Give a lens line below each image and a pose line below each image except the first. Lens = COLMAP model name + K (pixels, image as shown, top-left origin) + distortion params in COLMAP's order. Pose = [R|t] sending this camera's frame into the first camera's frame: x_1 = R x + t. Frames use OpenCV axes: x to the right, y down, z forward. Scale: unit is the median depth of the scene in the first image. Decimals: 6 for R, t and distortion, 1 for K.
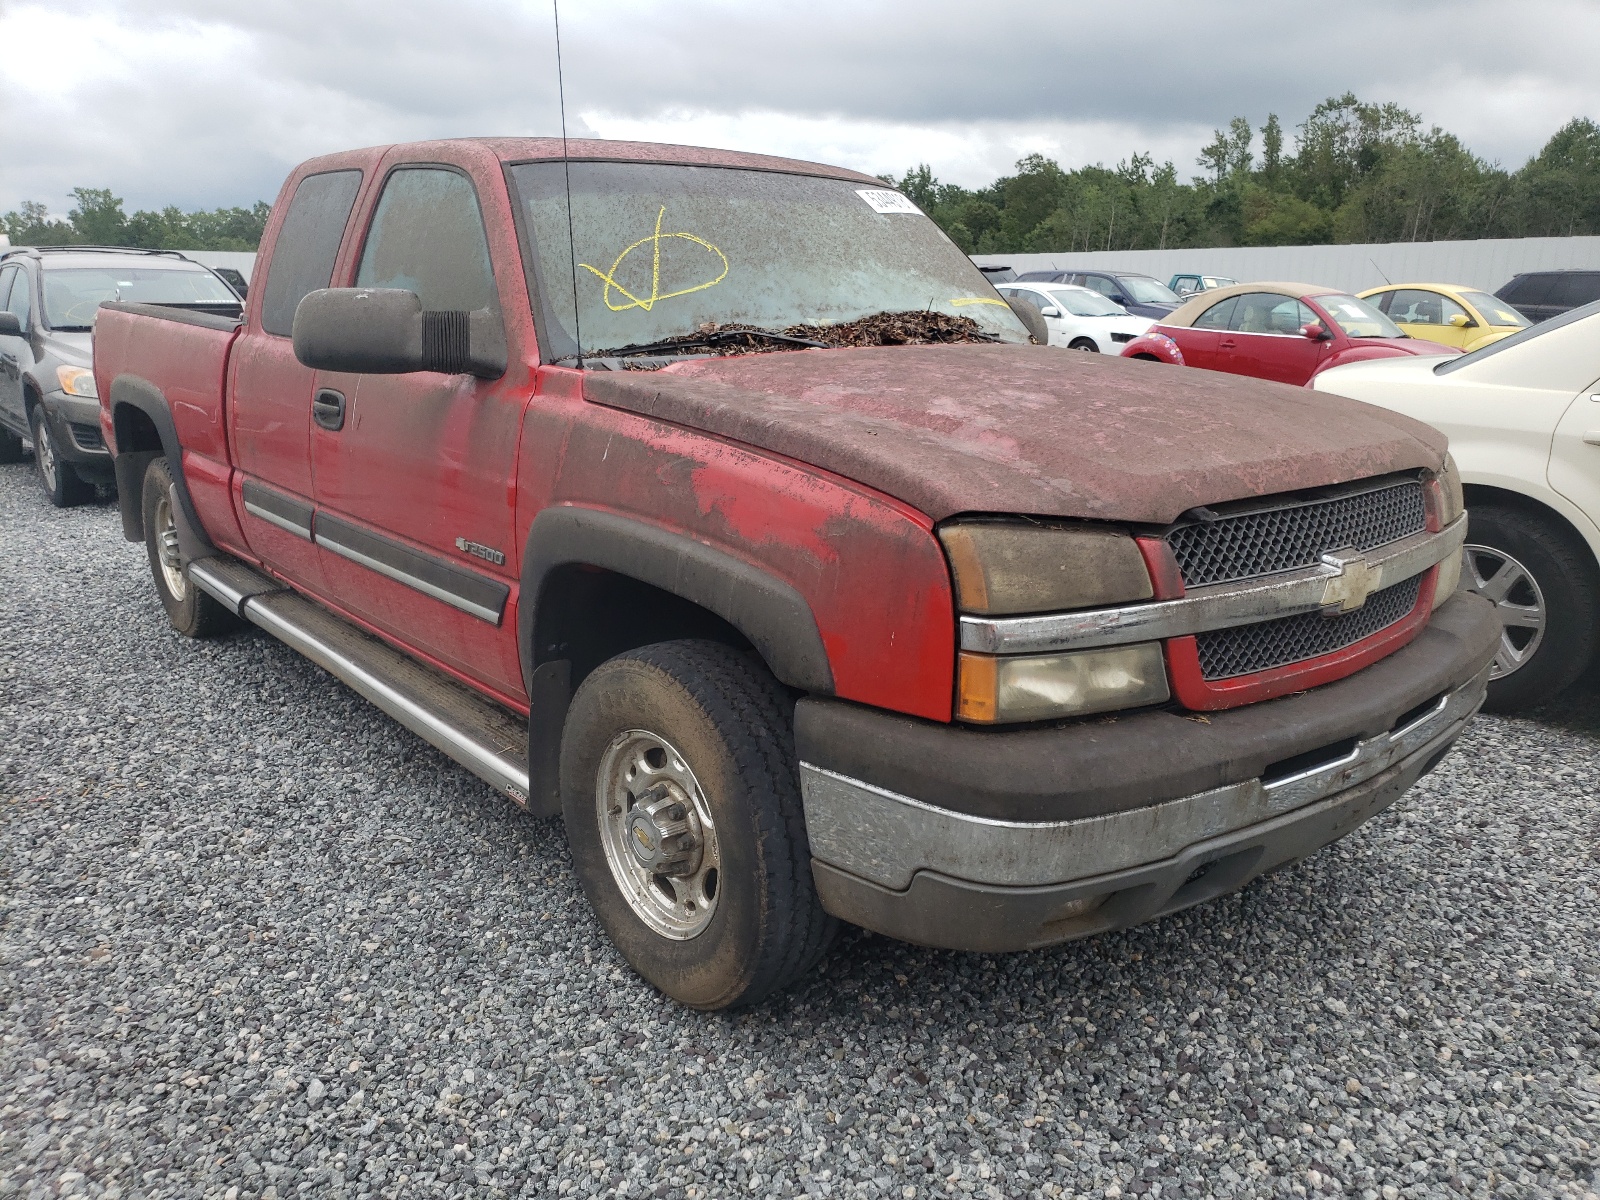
lens RADIAL K [[1222.0, 0, 800.0], [0, 1222.0, 600.0], [0, 0, 1]] dist [0.050199, 0.000757]
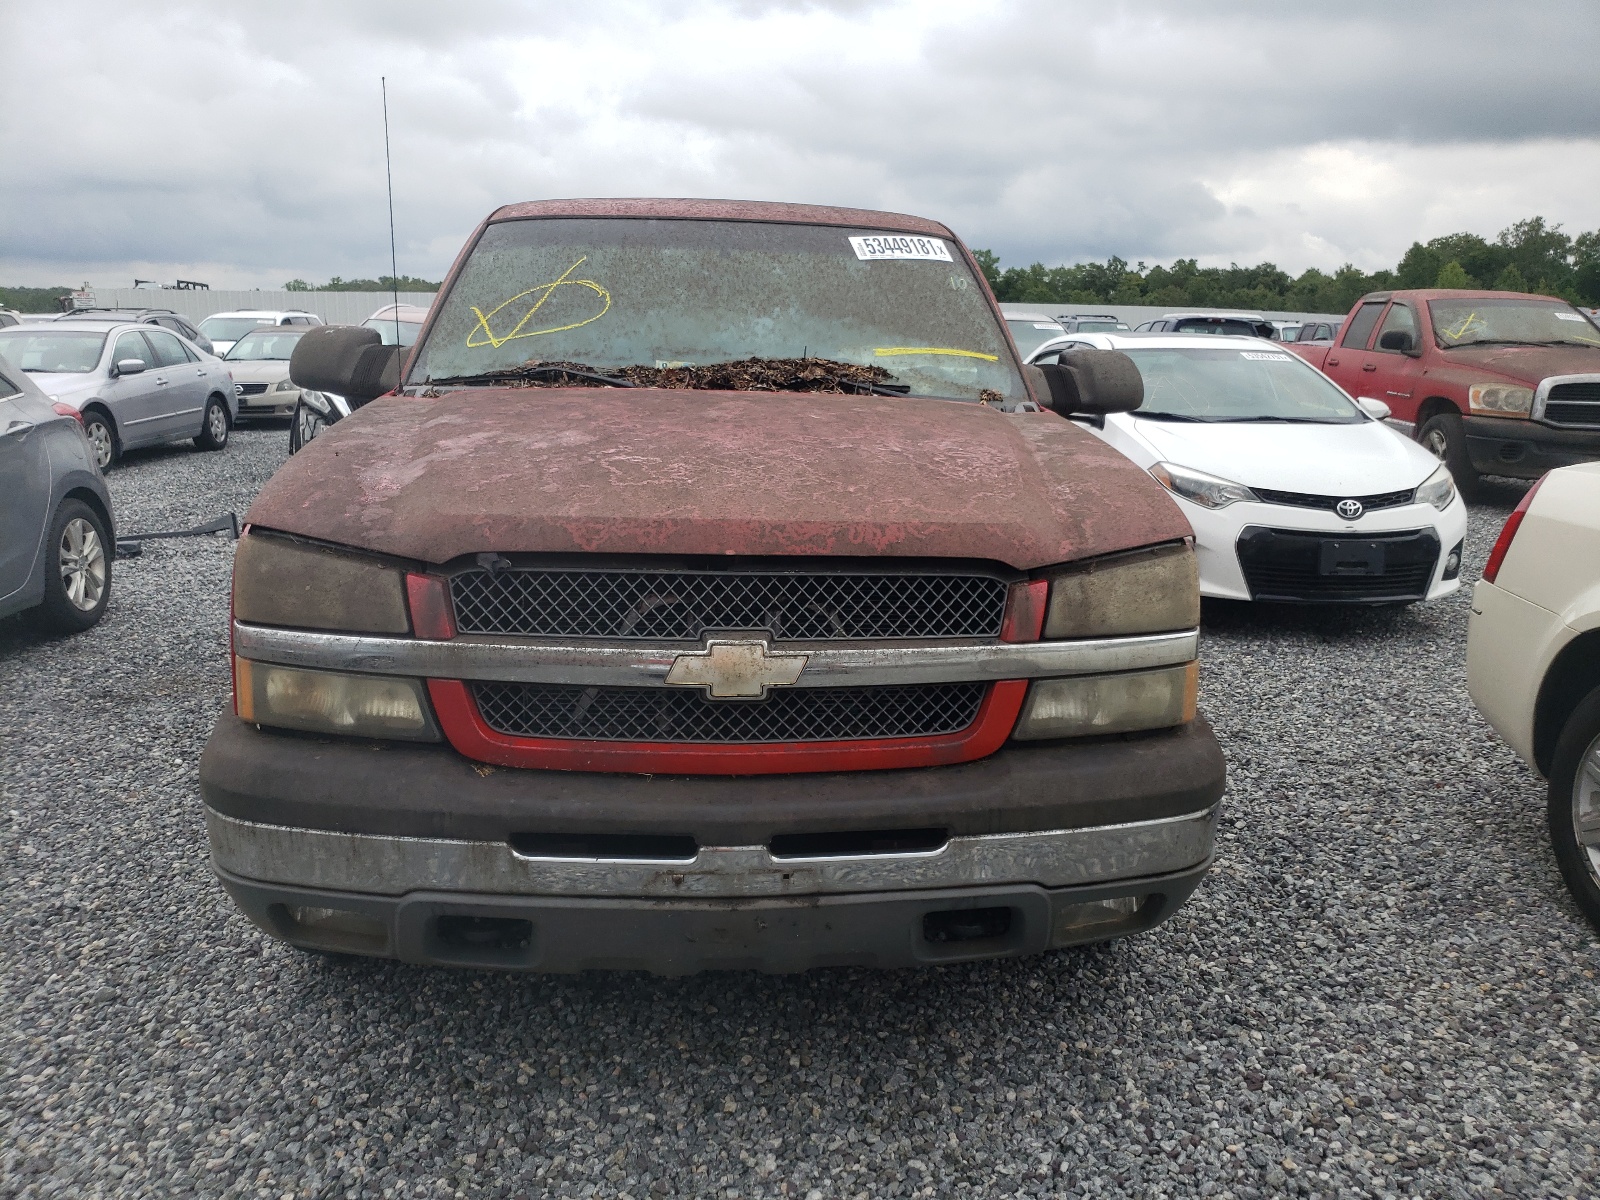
lens RADIAL K [[1222.0, 0, 800.0], [0, 1222.0, 600.0], [0, 0, 1]] dist [0.050199, 0.000757]
pose [[0.815495, 0.139429, -0.561718, 0.801673], [-0.161028, 0.986886, 0.011185, -0.066423], [0.555911, 0.081331, 0.827253, 0.245988]]
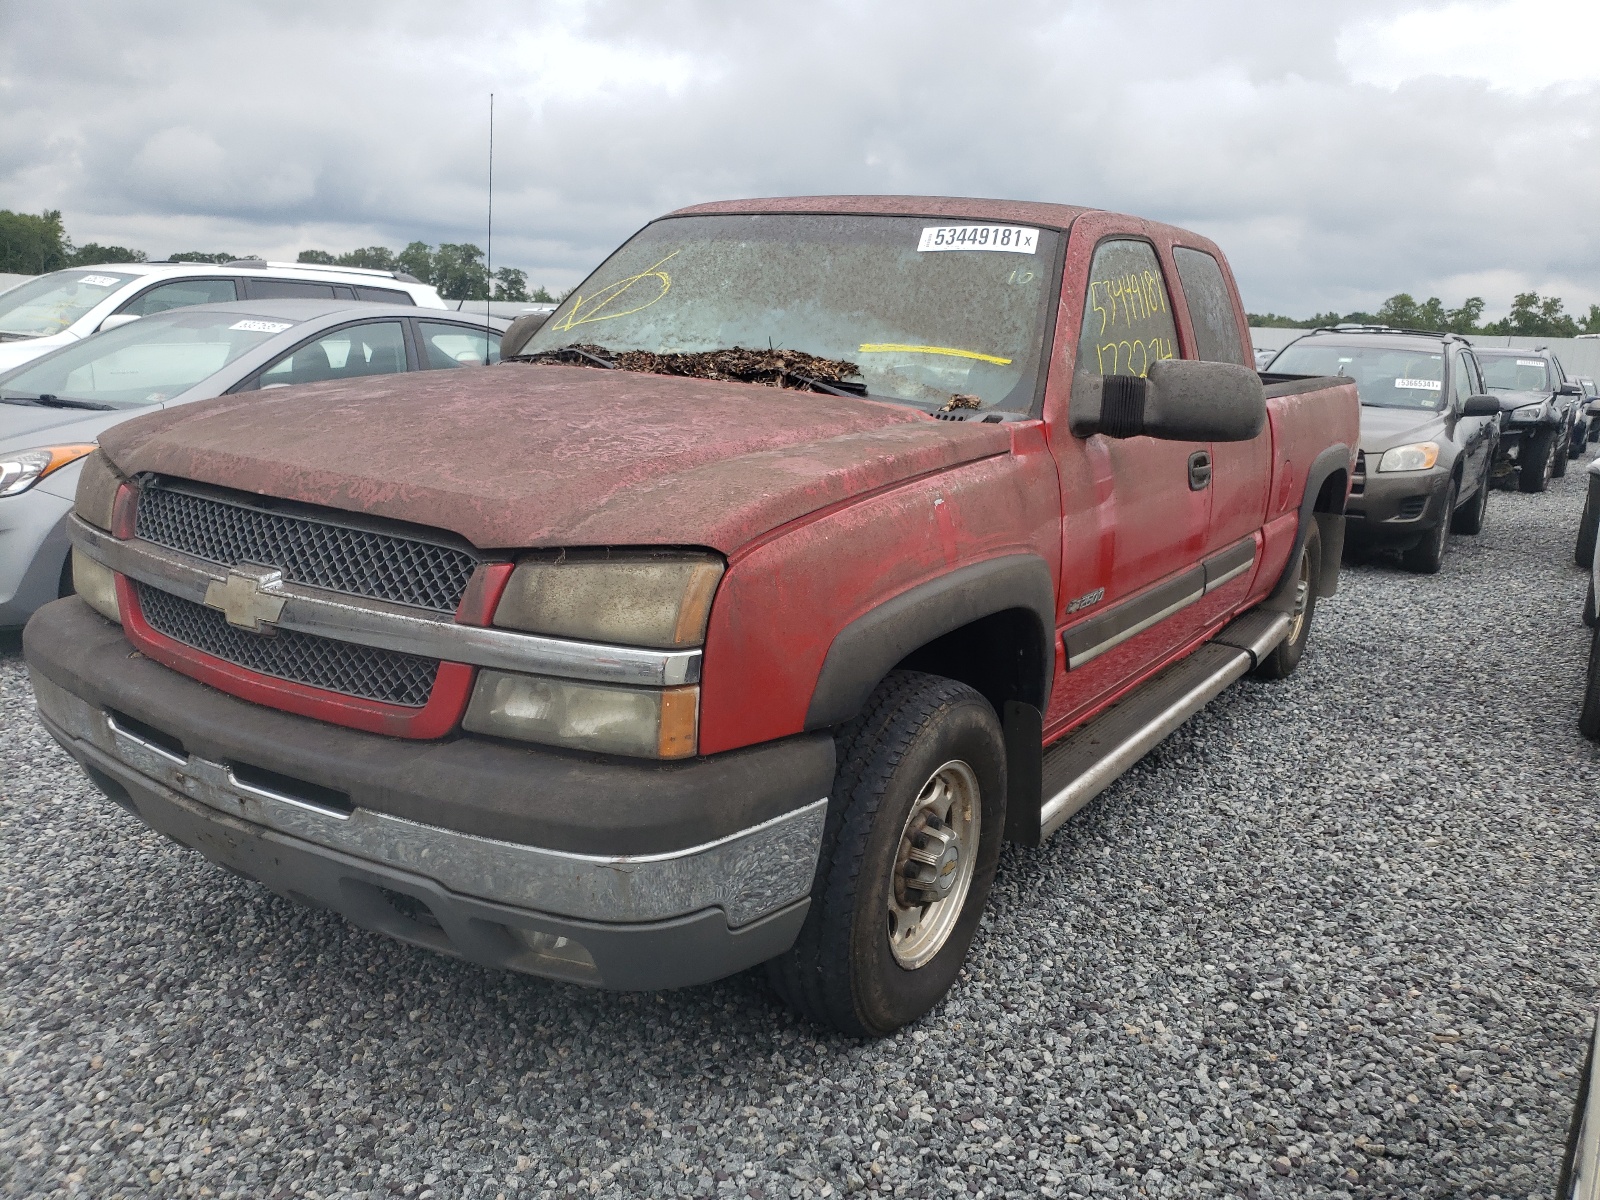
lens RADIAL K [[1194.2, 0, 800.0], [0, 1194.2, 600.0], [0, 0, 1]] dist [0.053052, -0.000651]
pose [[0.318971, 0.222604, -0.921252, 1.185832], [-0.288461, 0.948712, 0.129364, -0.211611], [0.902800, 0.224482, 0.366825, 0.861504]]
